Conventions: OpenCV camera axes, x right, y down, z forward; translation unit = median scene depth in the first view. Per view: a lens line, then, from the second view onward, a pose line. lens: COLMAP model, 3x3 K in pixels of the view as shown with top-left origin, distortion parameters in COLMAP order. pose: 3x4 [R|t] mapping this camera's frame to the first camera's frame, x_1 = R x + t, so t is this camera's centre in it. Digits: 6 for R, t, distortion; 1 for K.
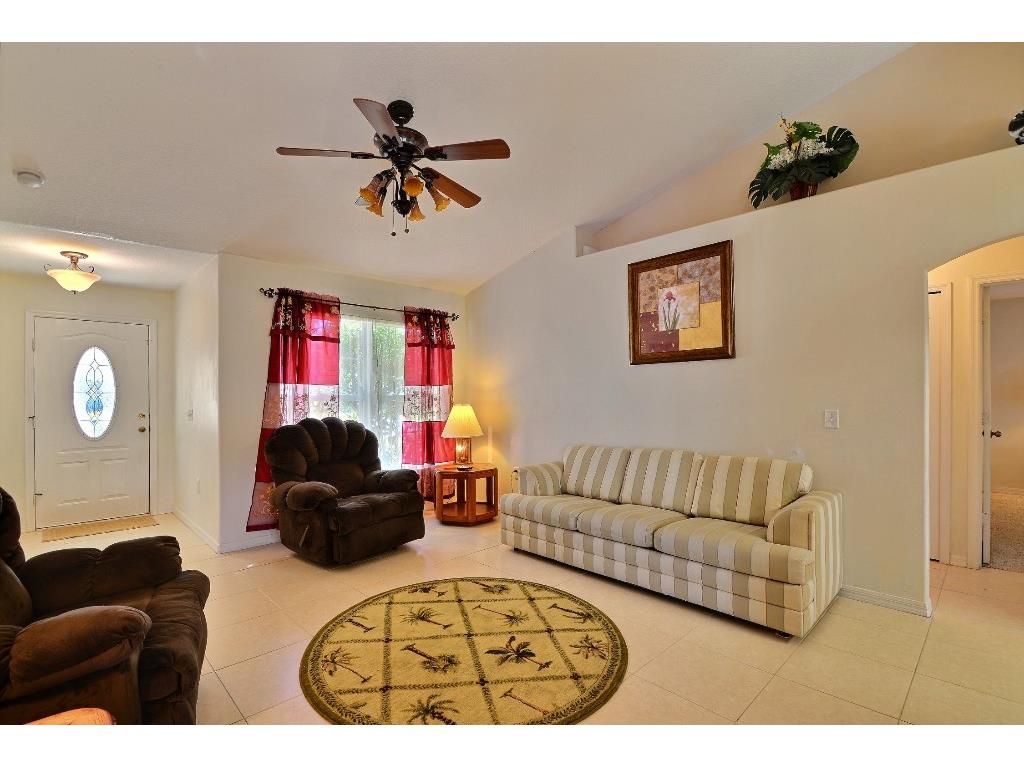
lens RADIAL K [[476.6, 0, 509.8], [0, 476.6, 390.5], [0, 0, 1]] dist [0.004023, -0.018226]
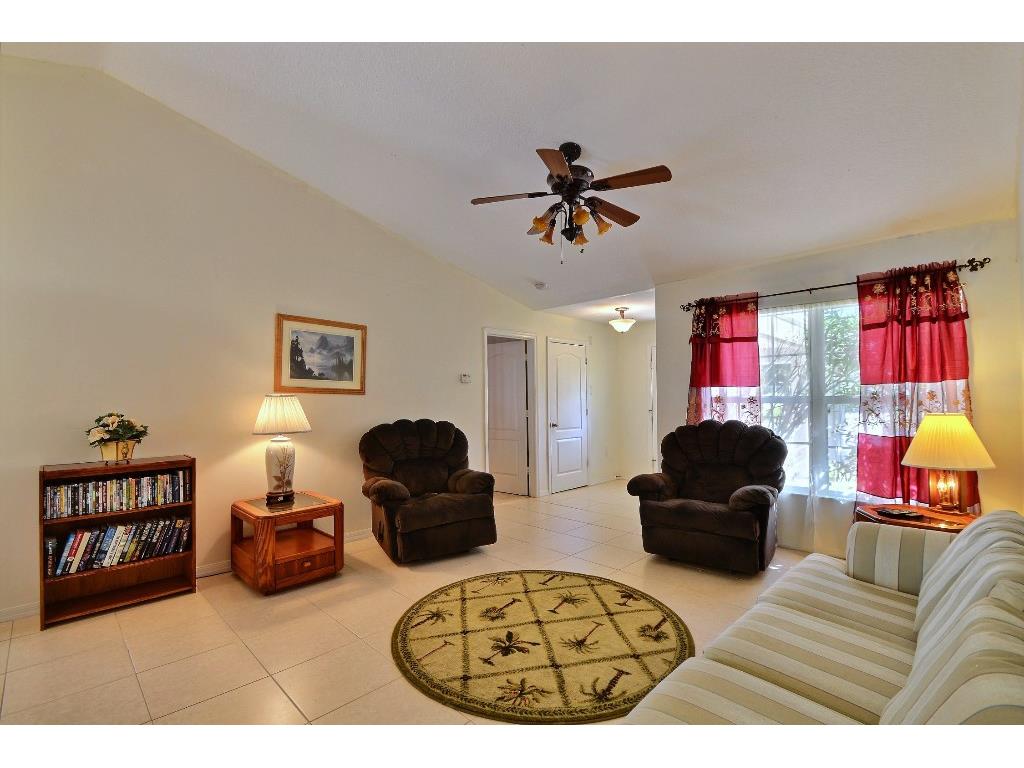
lens RADIAL K [[454.6, 0, 505.5], [0, 454.6, 391.2], [0, 0, 1]] dist [0.011655, -0.015874]
pose [[0.020619, -0.009360, -0.999744, 0.686058], [0.016302, 0.999826, -0.009025, -0.003156], [0.999654, -0.016112, 0.020768, 0.655103]]
